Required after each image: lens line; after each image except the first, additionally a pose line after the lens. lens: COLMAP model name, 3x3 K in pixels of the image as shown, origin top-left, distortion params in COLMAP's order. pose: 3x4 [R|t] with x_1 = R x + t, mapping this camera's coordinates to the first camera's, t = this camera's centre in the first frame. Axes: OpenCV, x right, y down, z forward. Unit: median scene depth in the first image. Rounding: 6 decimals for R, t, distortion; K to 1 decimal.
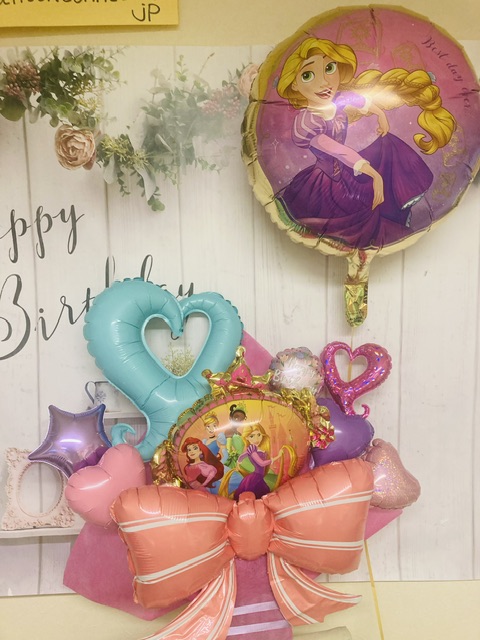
lens RADIAL K [[522.5, 0, 252.2], [0, 522.5, 310.2], [0, 0, 1]] dist [0.009534, -0.001723]
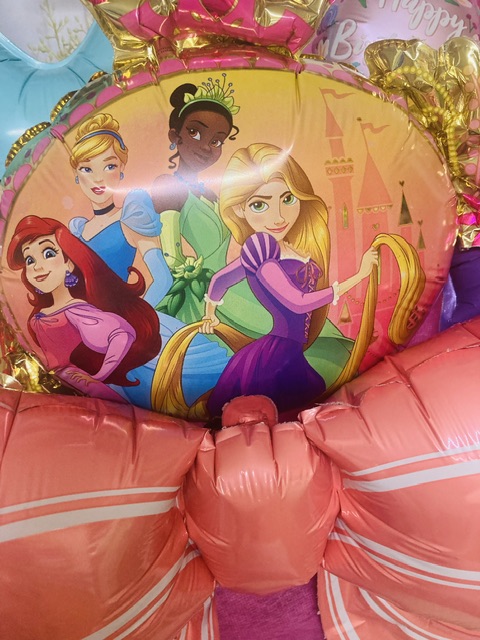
lens RADIAL K [[523.0, 0, 244.9], [0, 523.0, 318.6], [0, 0, 1]] dist [0.011043, -0.013912]
pose [[0.997525, -0.018850, -0.067743, 0.008892], [0.038621, 0.951948, 0.303814, 0.217985], [0.058761, -0.305678, 0.950320, 0.740258]]
